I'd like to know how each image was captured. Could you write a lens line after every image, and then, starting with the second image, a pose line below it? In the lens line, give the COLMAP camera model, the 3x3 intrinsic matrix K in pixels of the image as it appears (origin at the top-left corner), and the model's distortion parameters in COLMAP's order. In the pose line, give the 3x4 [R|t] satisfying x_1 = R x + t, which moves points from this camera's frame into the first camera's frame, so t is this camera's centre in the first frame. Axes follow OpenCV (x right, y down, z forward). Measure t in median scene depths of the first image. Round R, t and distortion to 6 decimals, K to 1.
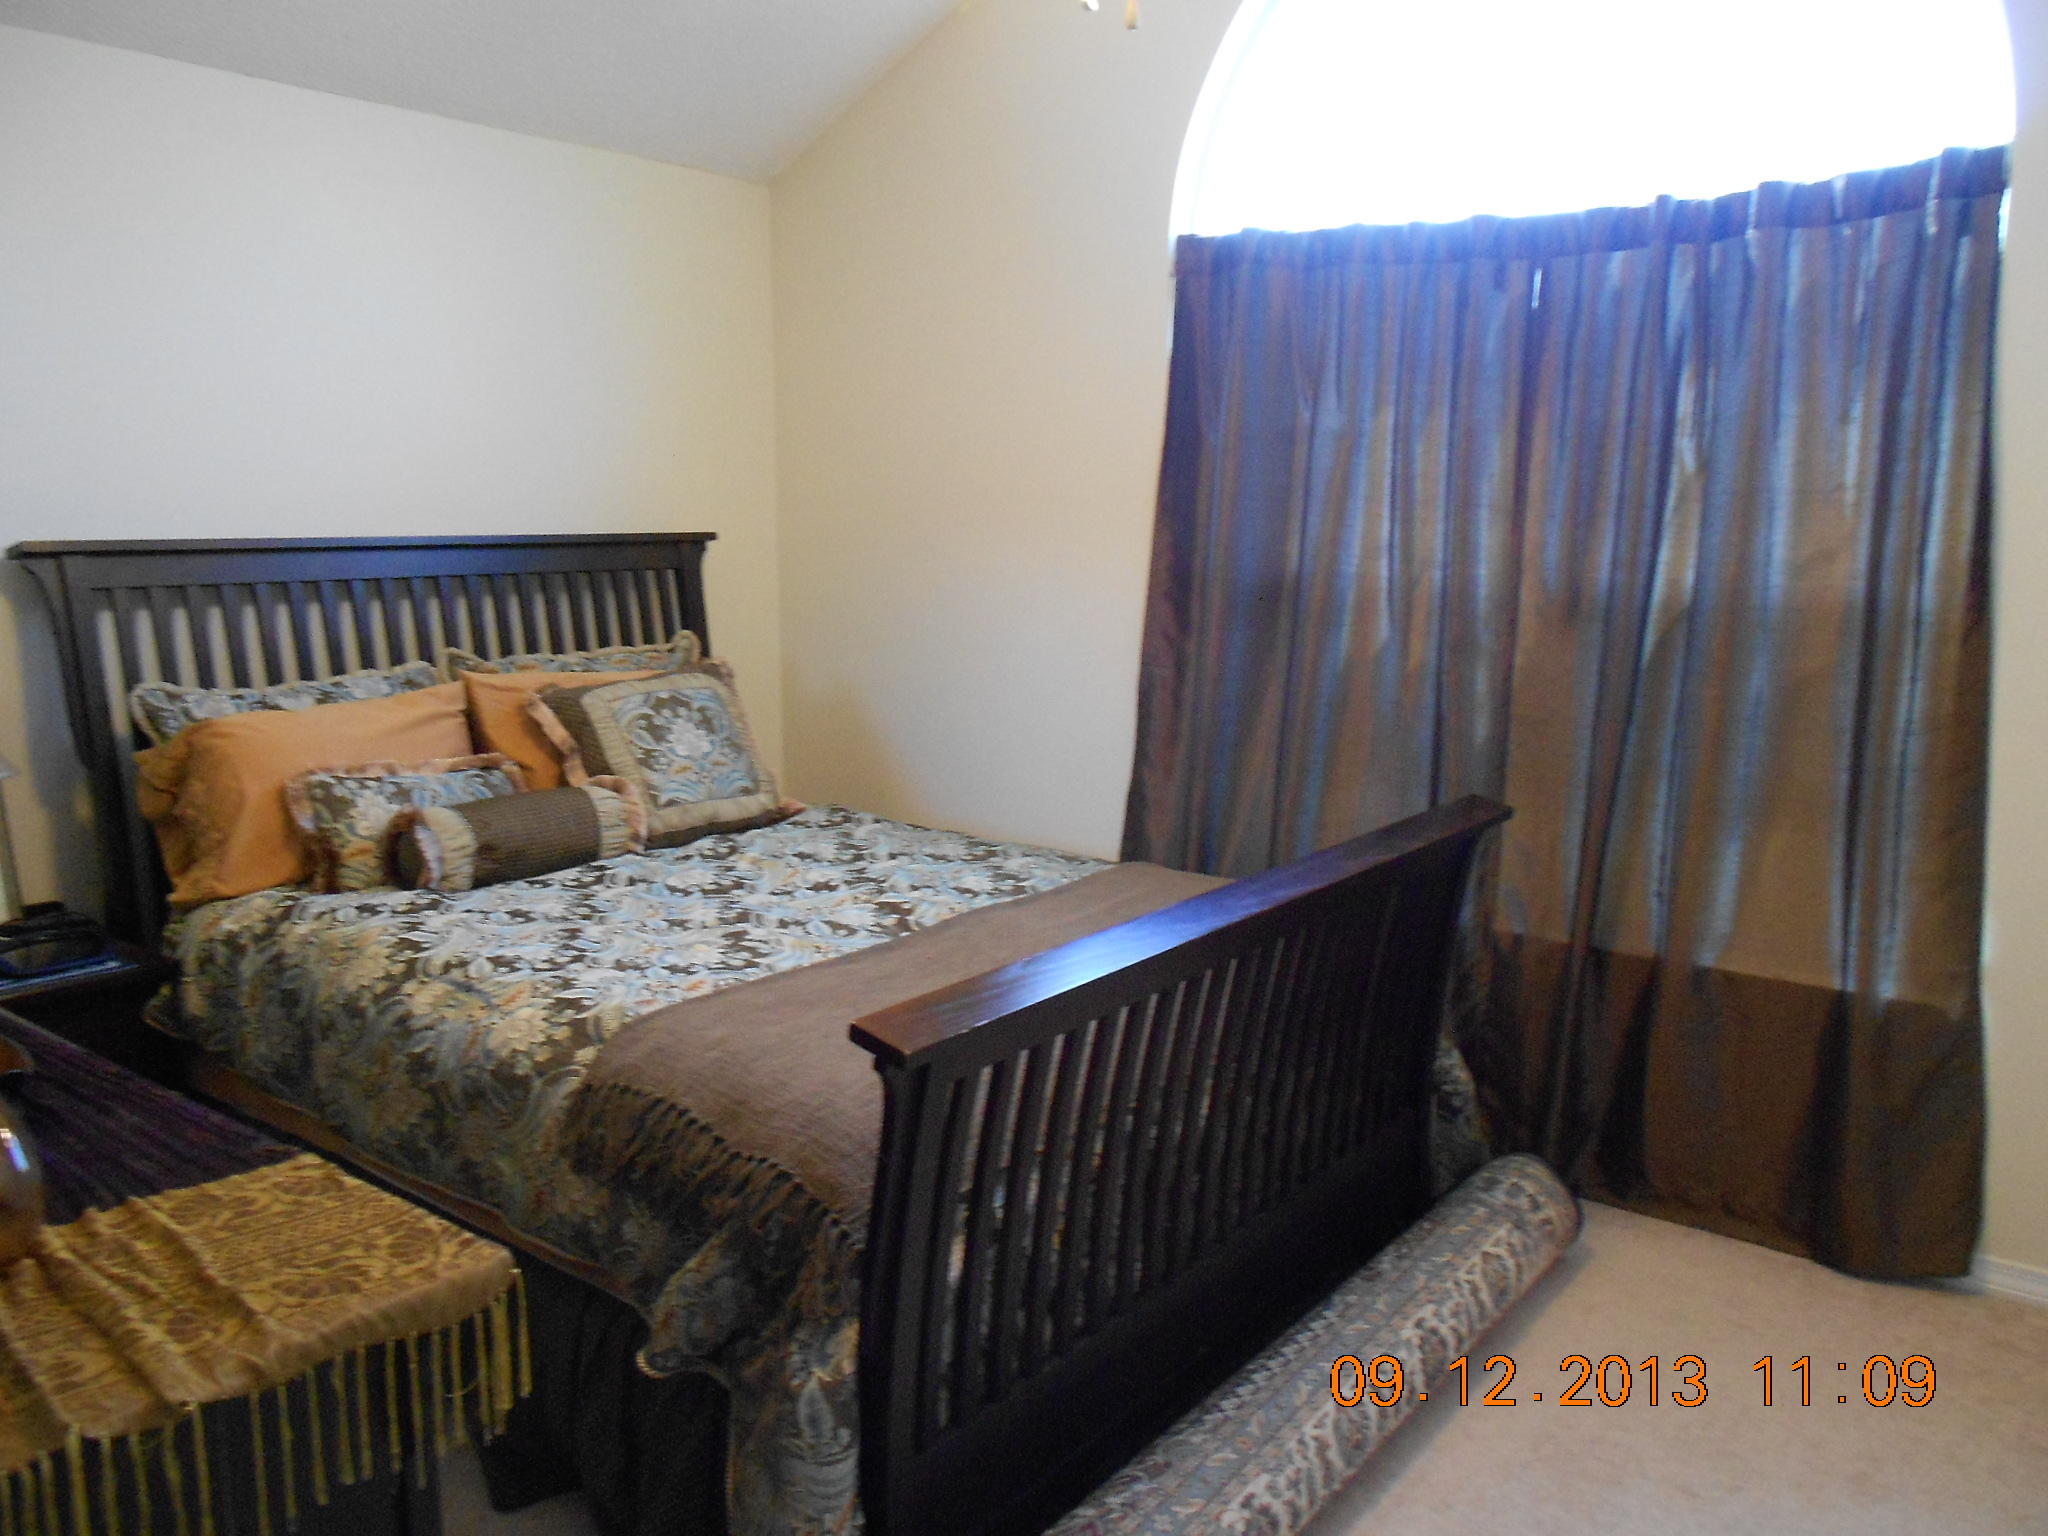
lens RADIAL K [[1513.0, 0, 1024.0], [0, 1513.0, 768.0], [0, 0, 1]] dist [0.004992, 0.001281]
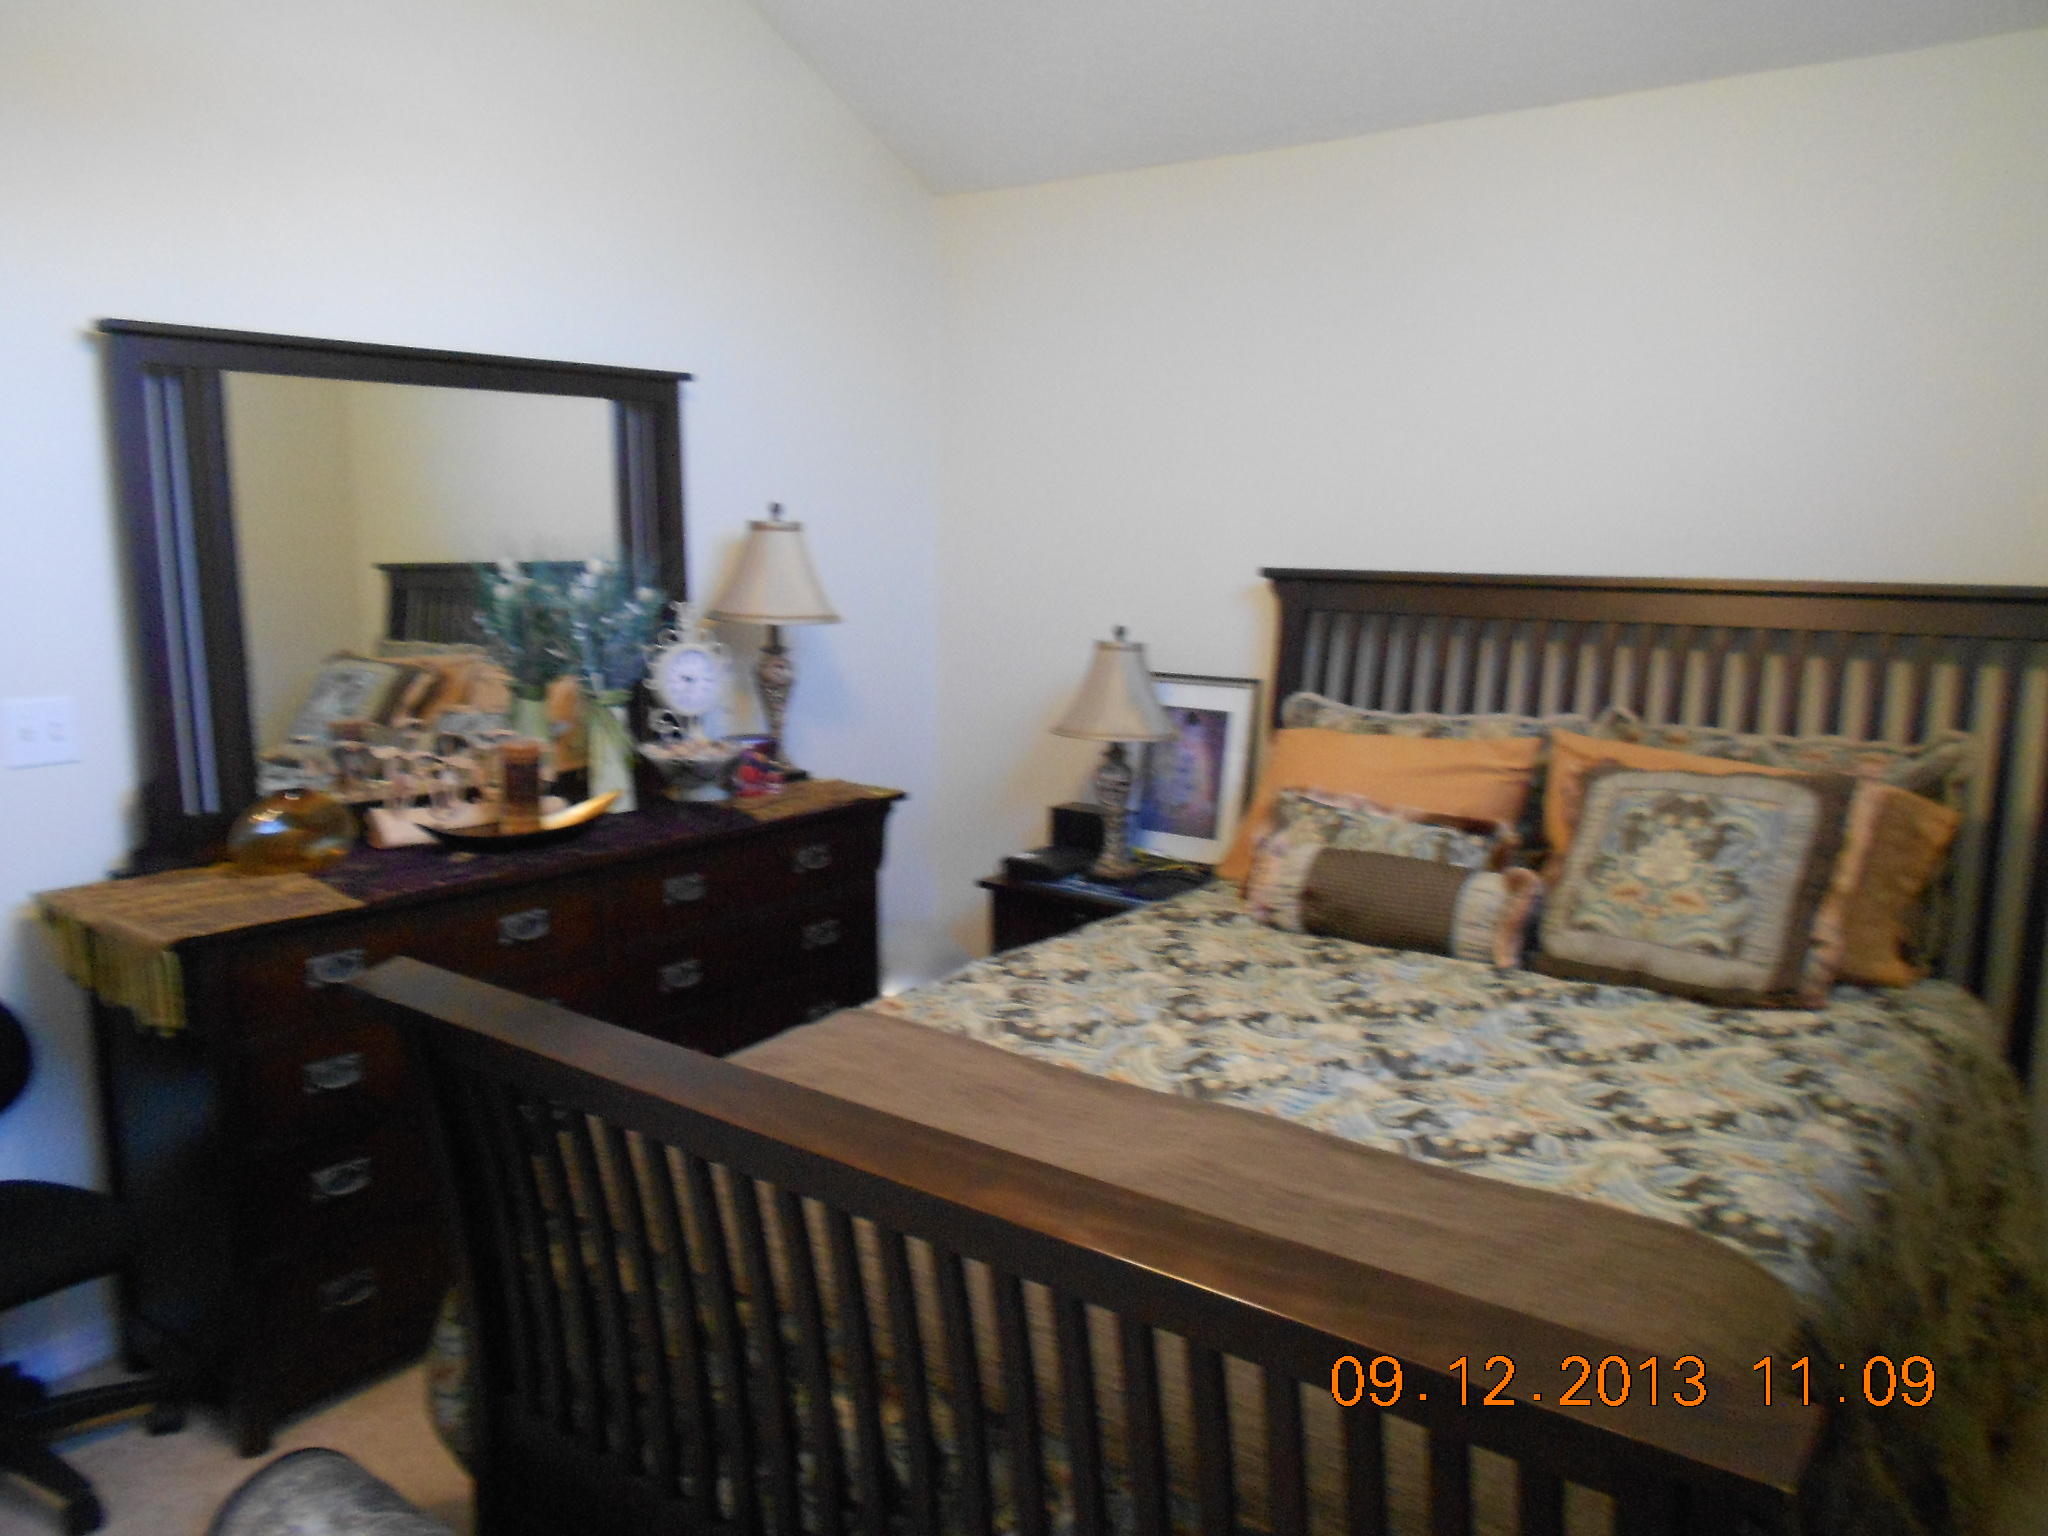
lens RADIAL K [[1513.0, 0, 1024.0], [0, 1513.0, 768.0], [0, 0, 1]] dist [0.004992, 0.001281]
pose [[0.010176, 0.151869, -0.988348, 0.525896], [-0.166873, 0.974797, 0.148068, -0.124535], [0.985926, 0.163422, 0.035262, 0.671521]]
